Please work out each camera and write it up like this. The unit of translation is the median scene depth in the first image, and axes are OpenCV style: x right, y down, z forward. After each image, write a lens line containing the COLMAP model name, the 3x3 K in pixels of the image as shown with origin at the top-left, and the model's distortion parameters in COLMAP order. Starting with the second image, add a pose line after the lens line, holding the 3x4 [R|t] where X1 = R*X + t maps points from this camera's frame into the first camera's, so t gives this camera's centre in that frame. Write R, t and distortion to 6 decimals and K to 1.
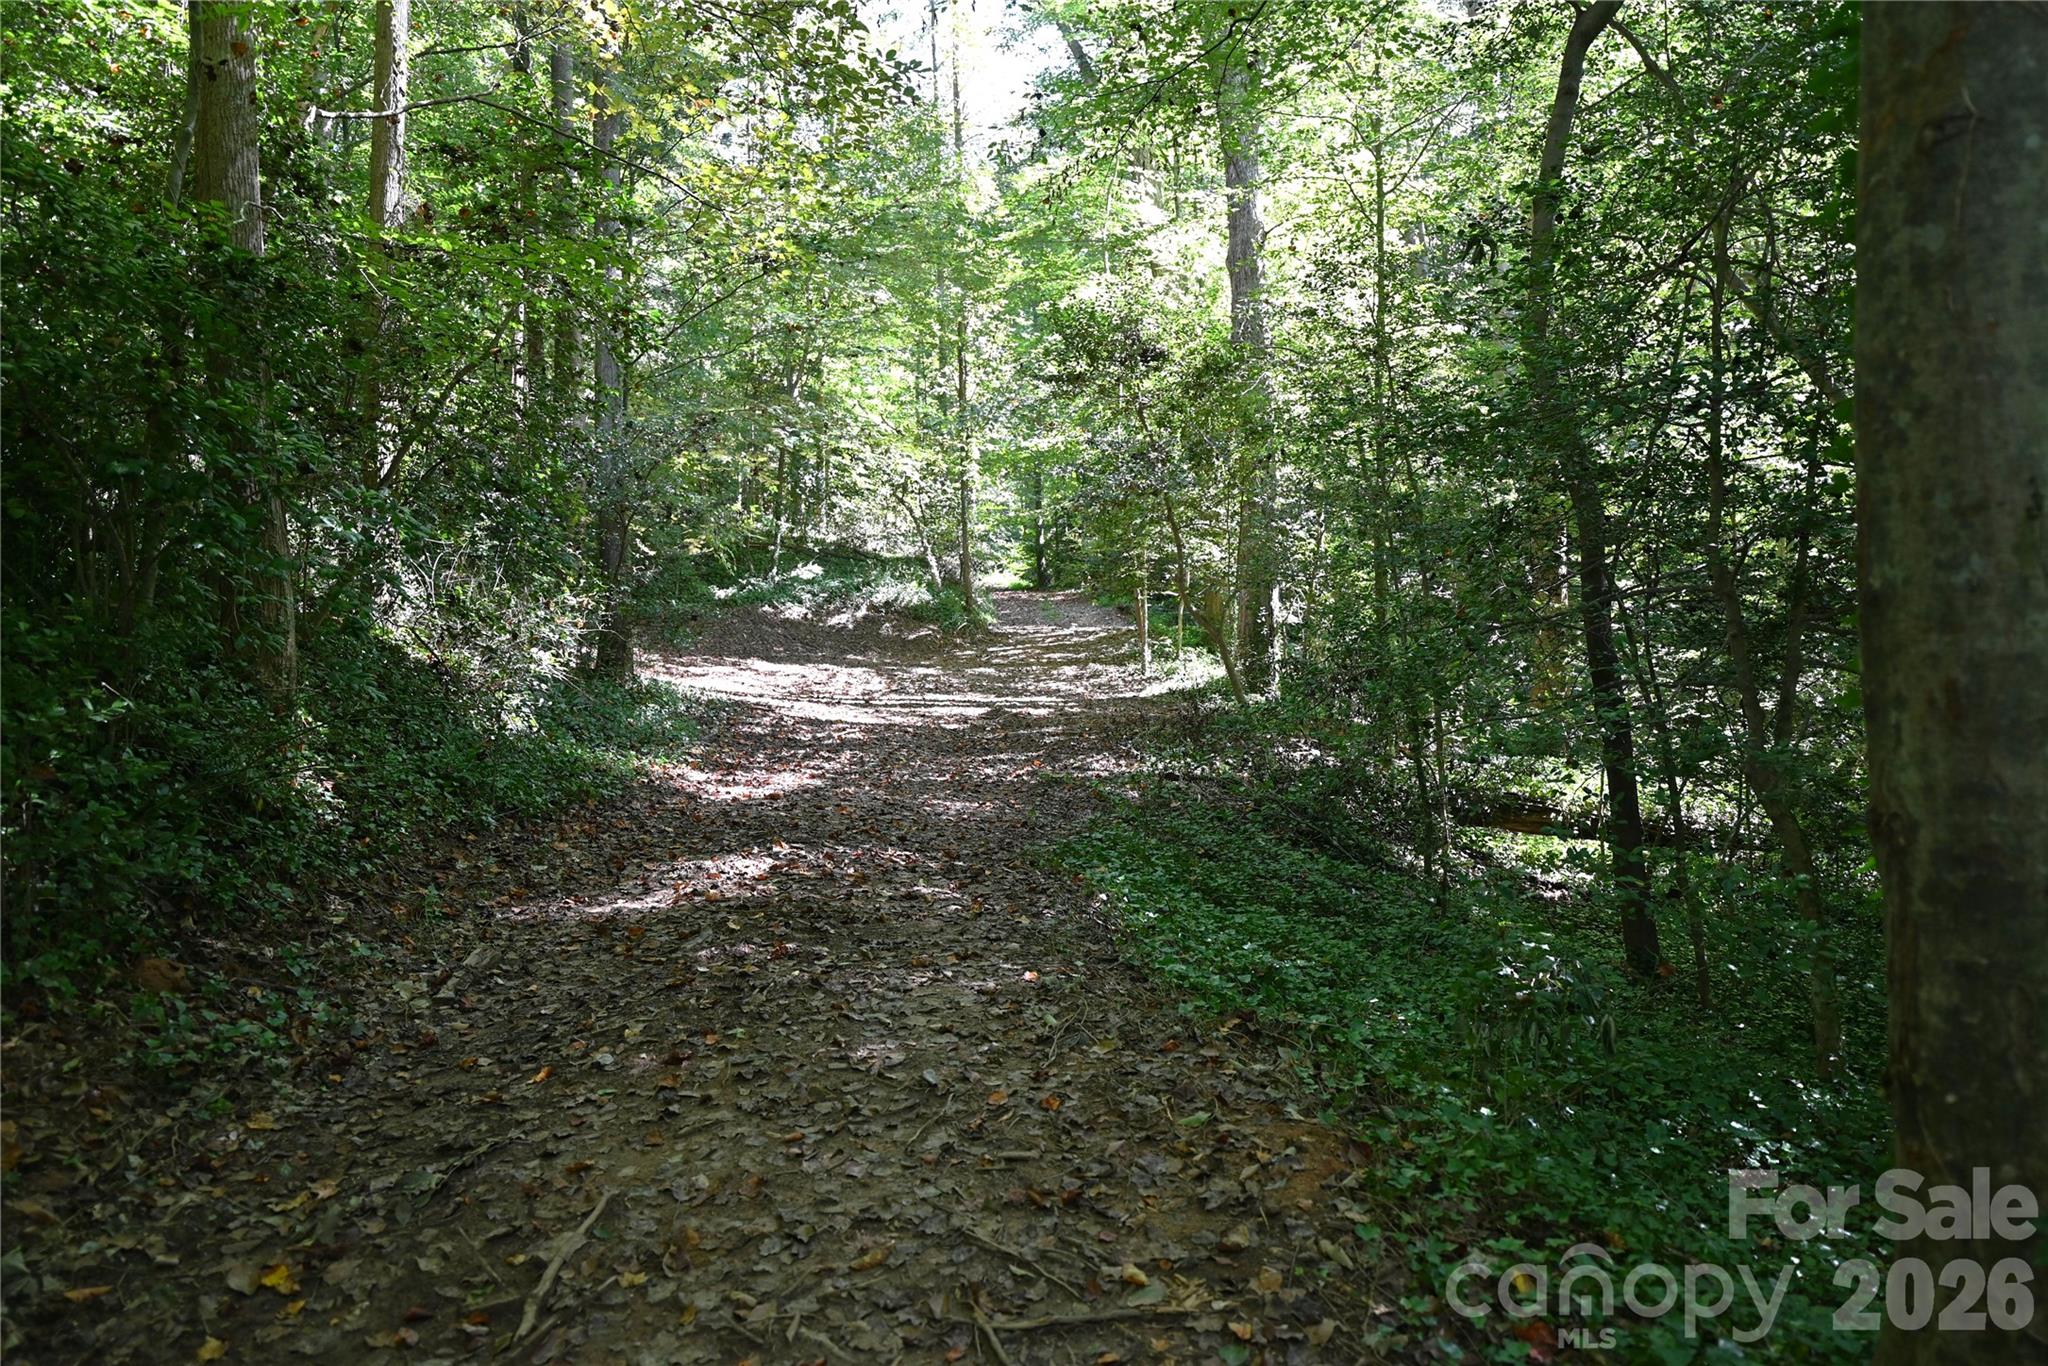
lens RADIAL K [[1379.4, 0, 1024.0], [0, 1379.4, 683.0], [0, 0, 1]] dist [-0.004581, 0.000327]
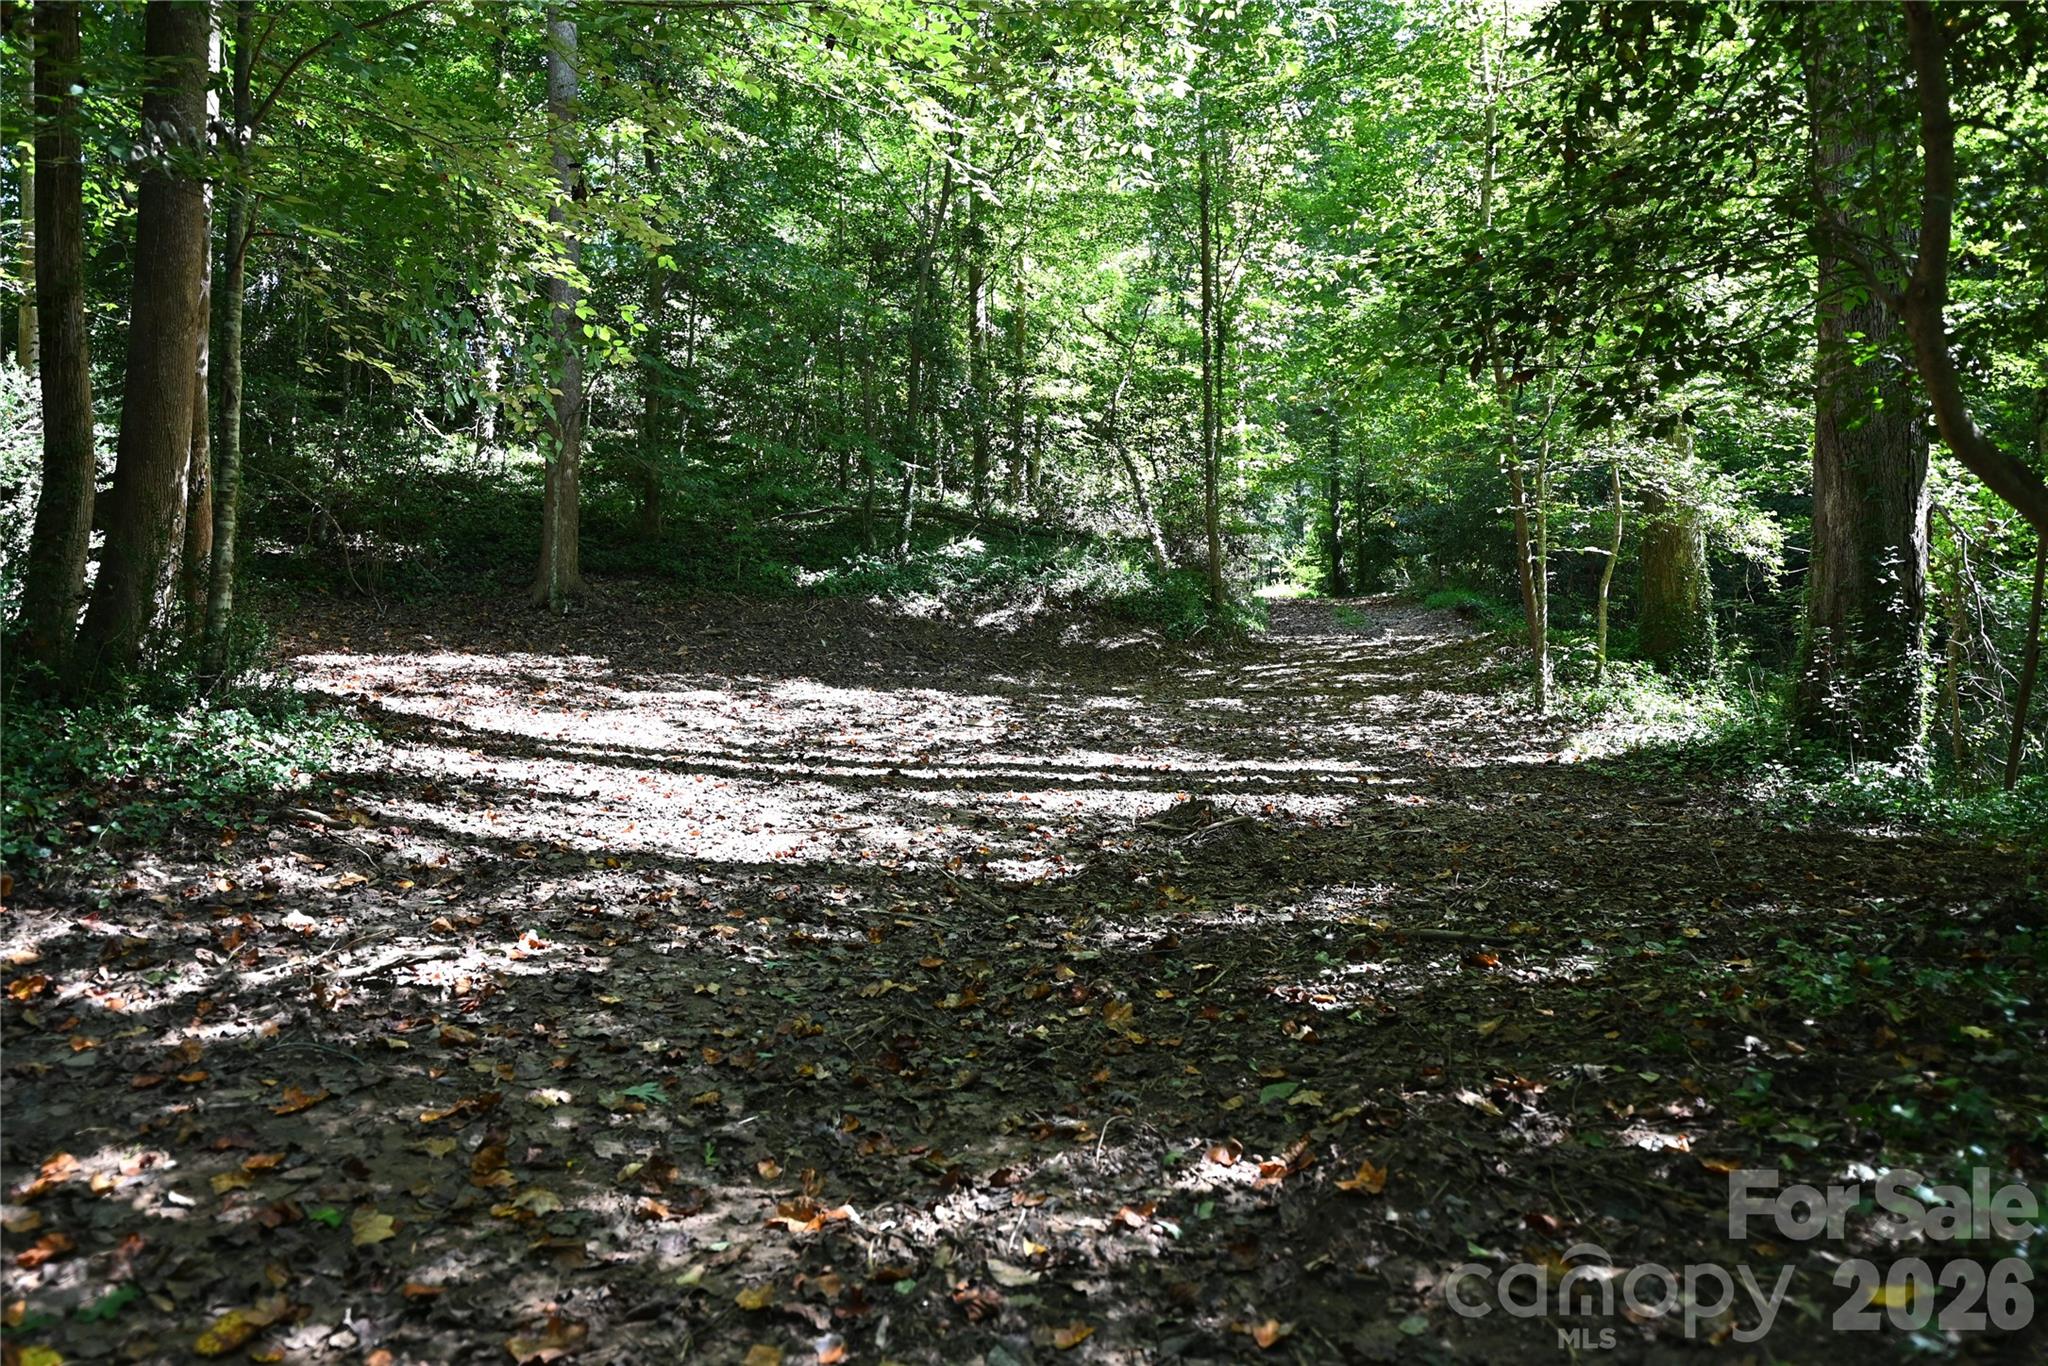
lens RADIAL K [[1379.4, 0, 1024.0], [0, 1379.4, 683.0], [0, 0, 1]] dist [-0.004581, 0.000327]
pose [[0.977129, 0.002615, -0.212630, 0.008854], [-0.008309, 0.999630, -0.025890, -0.001929], [0.212484, 0.027064, 0.976790, 0.411551]]
